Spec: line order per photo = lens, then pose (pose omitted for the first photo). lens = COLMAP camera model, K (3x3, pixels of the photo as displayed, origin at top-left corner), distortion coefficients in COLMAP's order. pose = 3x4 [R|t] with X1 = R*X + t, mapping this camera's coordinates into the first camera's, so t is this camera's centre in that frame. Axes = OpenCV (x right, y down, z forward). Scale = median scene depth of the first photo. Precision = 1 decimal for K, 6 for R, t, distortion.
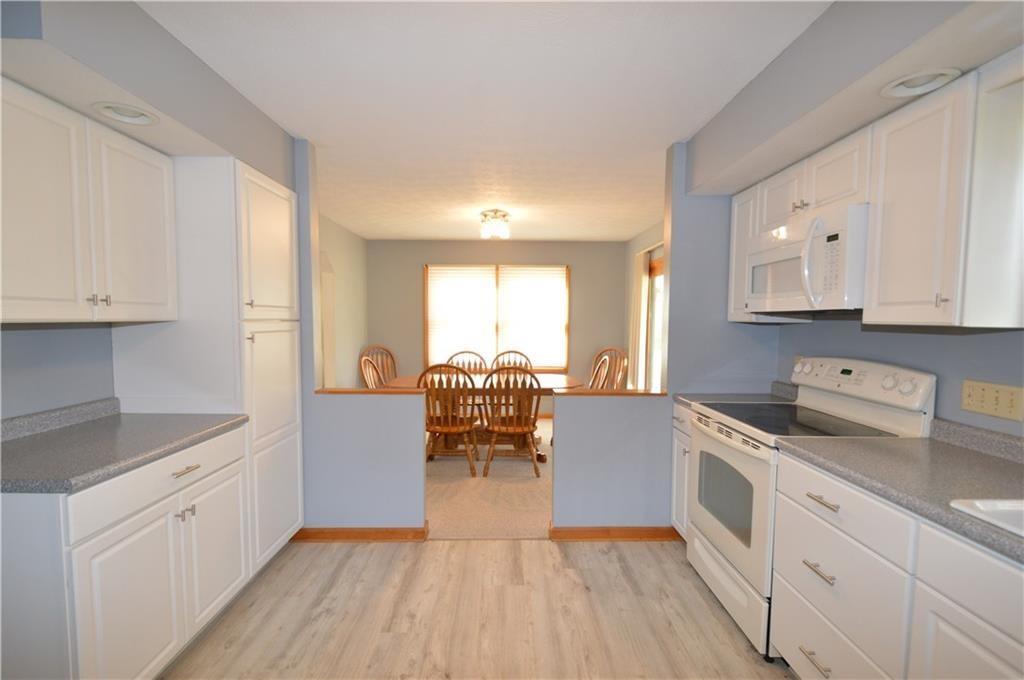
lens RADIAL K [[462.8, 0, 512.2], [0, 462.8, 345.4], [0, 0, 1]] dist [-0.002794, -0.000371]
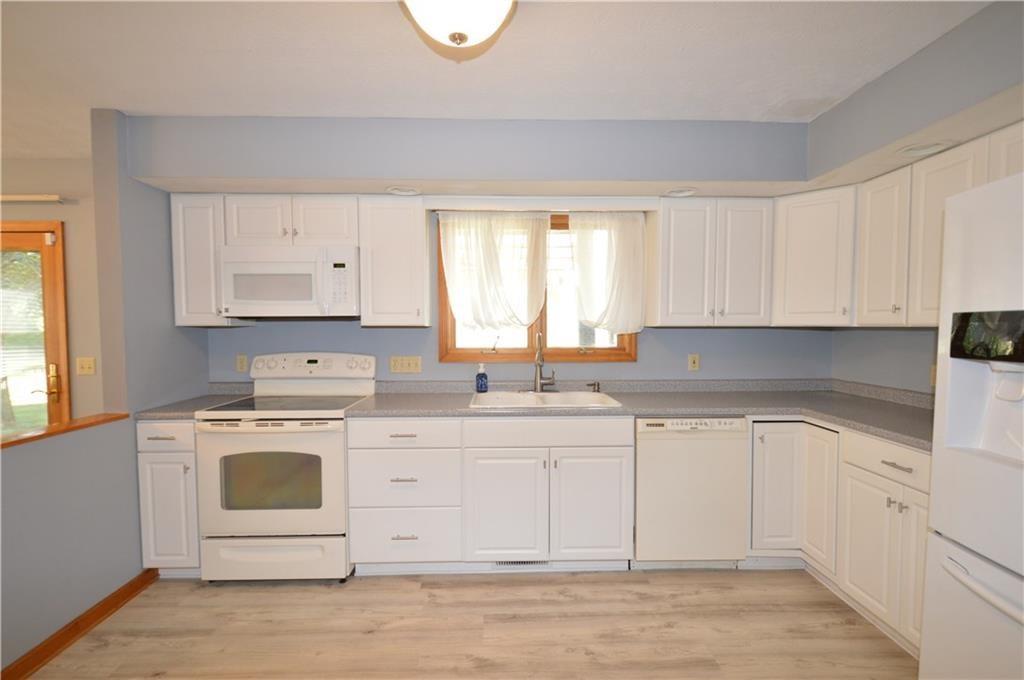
lens RADIAL K [[462.8, 0, 512.2], [0, 462.8, 345.4], [0, 0, 1]] dist [-0.002794, -0.000371]
pose [[-0.008426, -0.054117, 0.998499, -0.626017], [0.060566, 0.996674, 0.054529, -0.027915], [-0.998129, 0.060935, -0.005120, 0.414249]]
